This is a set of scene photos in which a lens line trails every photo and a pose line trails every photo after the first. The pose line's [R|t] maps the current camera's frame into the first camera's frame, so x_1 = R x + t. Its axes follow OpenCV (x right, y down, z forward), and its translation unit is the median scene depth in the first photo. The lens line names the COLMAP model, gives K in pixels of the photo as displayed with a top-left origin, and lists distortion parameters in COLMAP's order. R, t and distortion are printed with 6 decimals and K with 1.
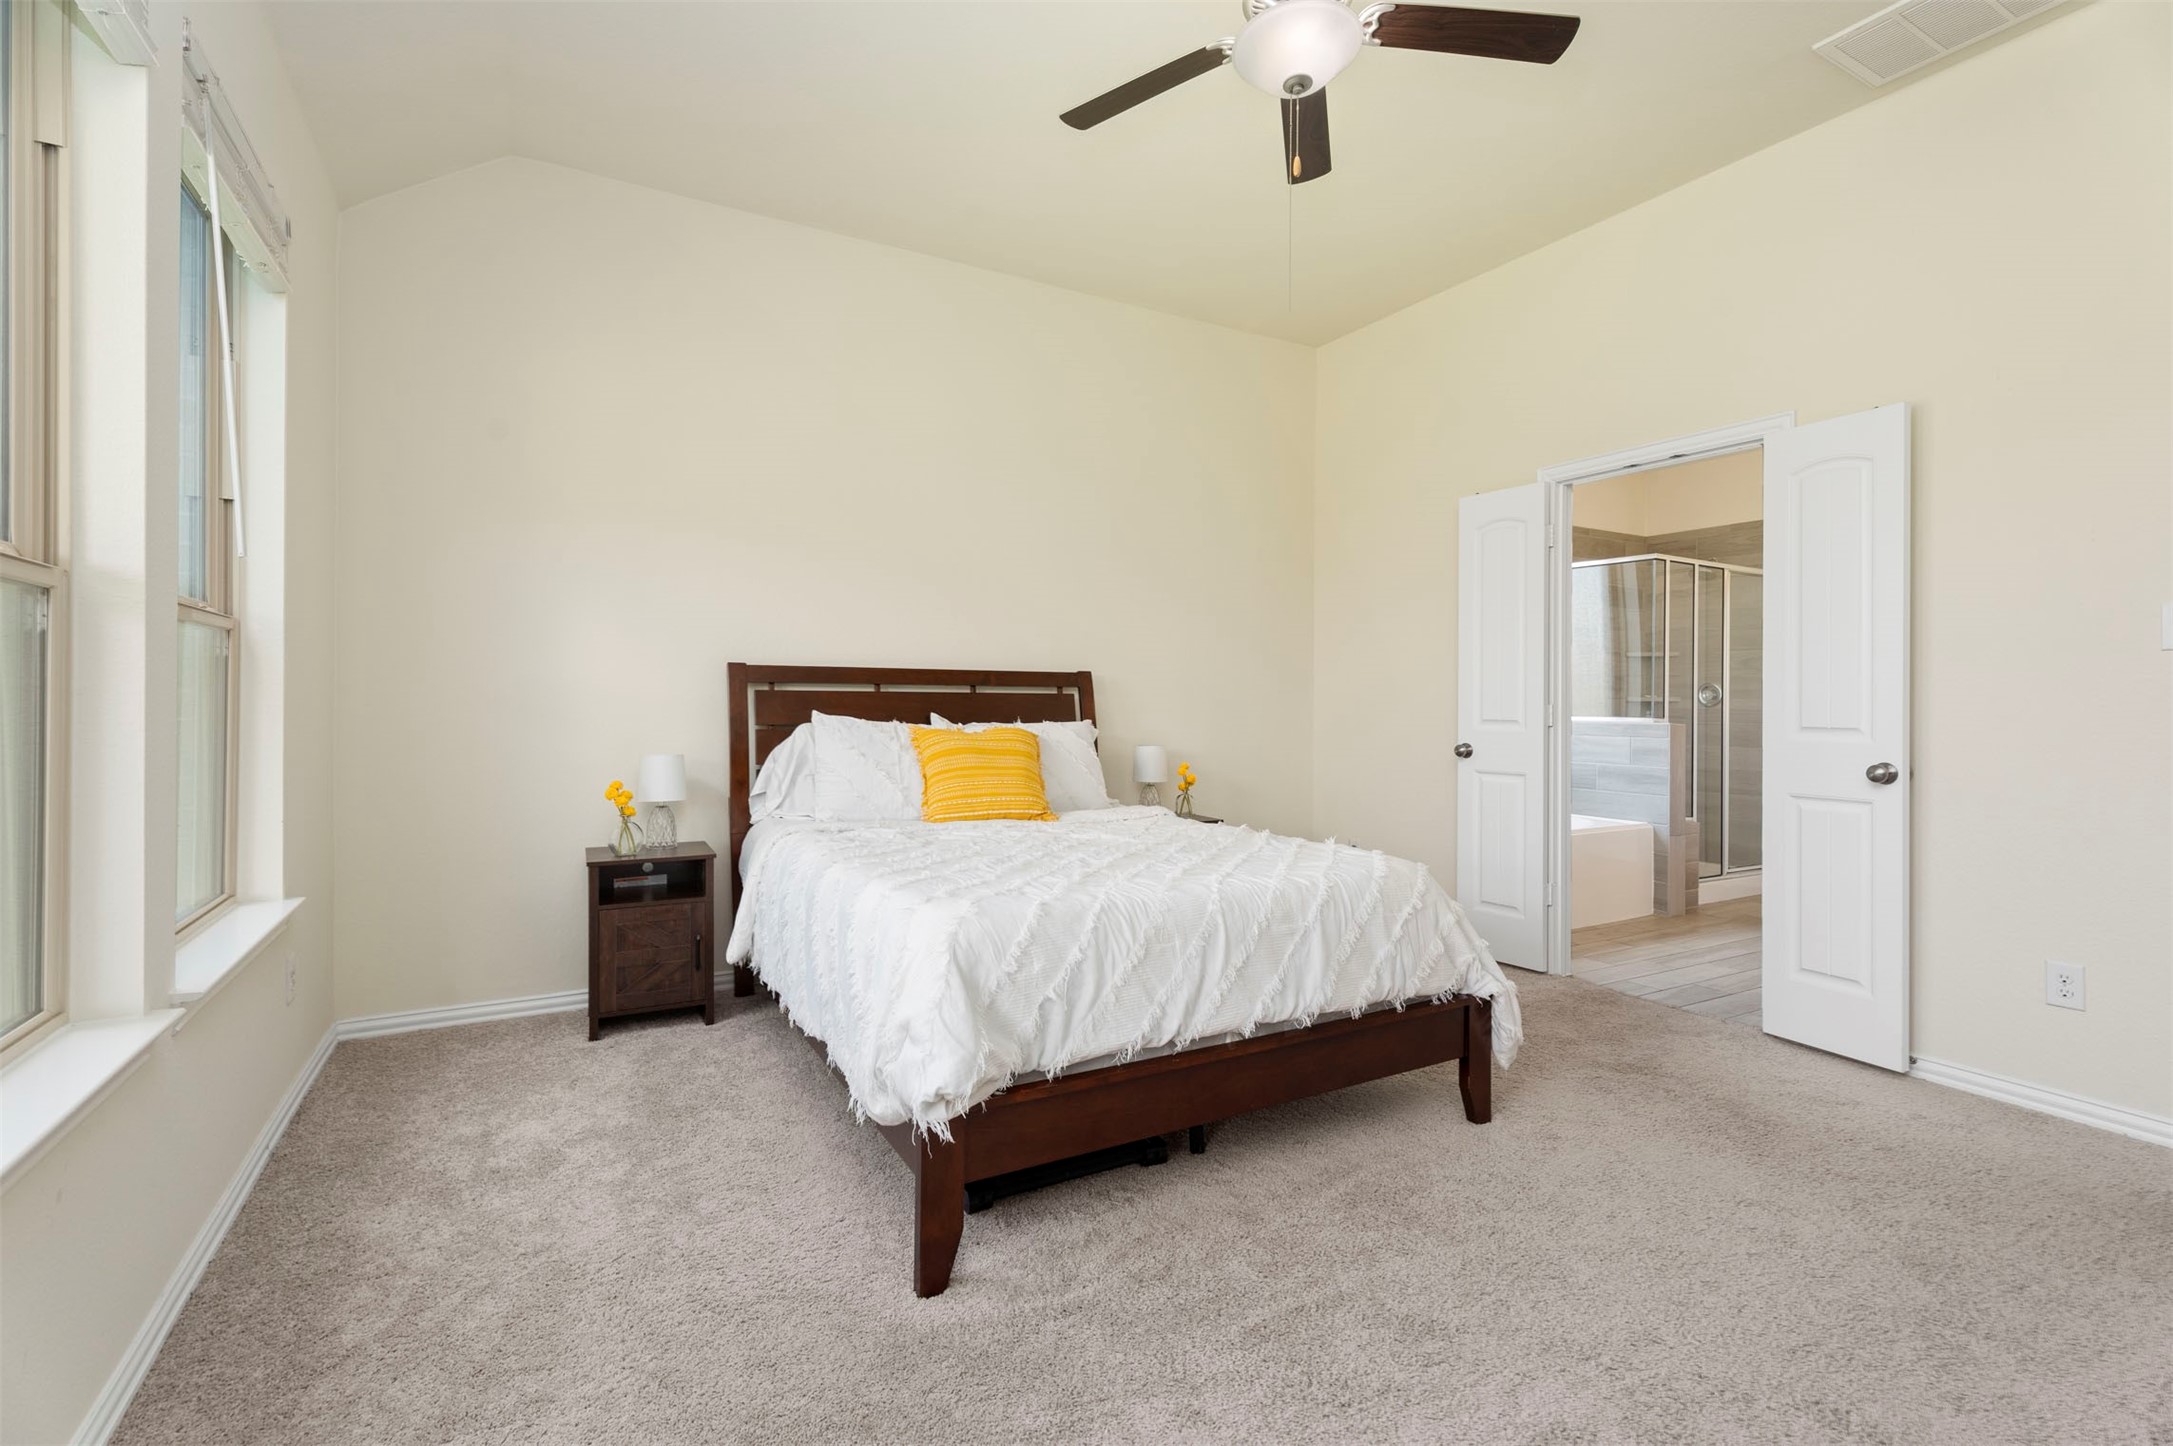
lens RADIAL K [[967.7, 0, 1085.1], [0, 967.7, 695.0], [0, 0, 1]] dist [-0.049475, -0.000020]
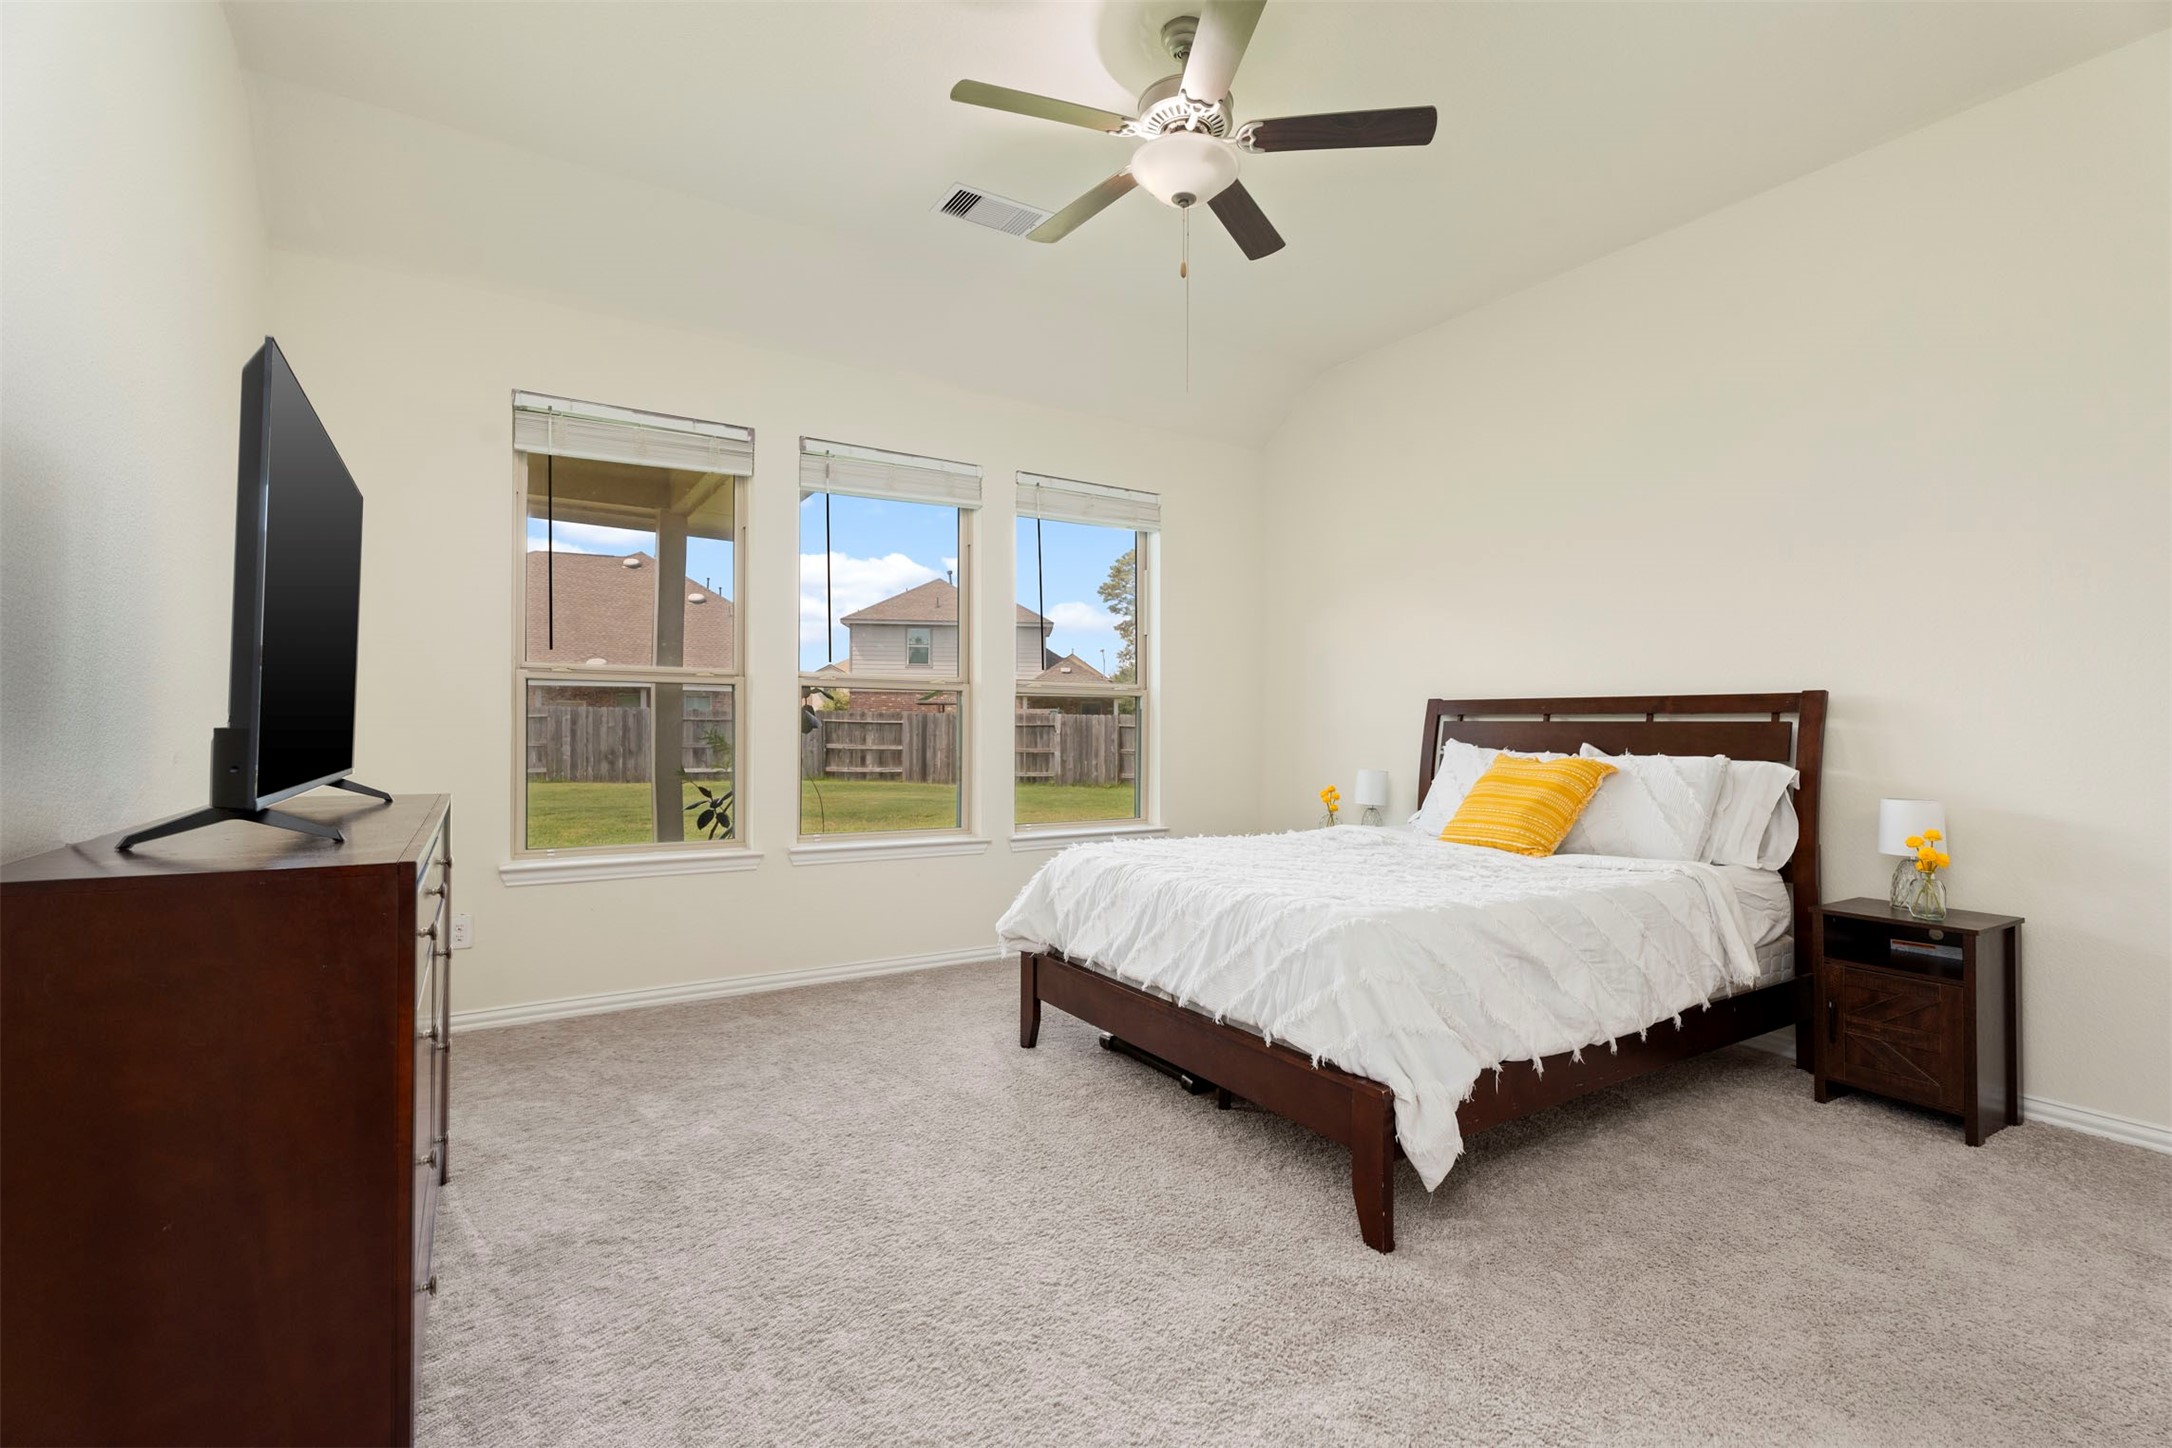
lens RADIAL K [[982.3, 0, 1075.1], [0, 982.3, 727.0], [0, 0, 1]] dist [0.000340, 0.000077]
pose [[0.041603, -0.003231, -0.999129, 0.790182], [-0.001883, 0.999993, -0.003313, 0.006894], [0.999132, 0.002020, 0.041597, 0.457868]]
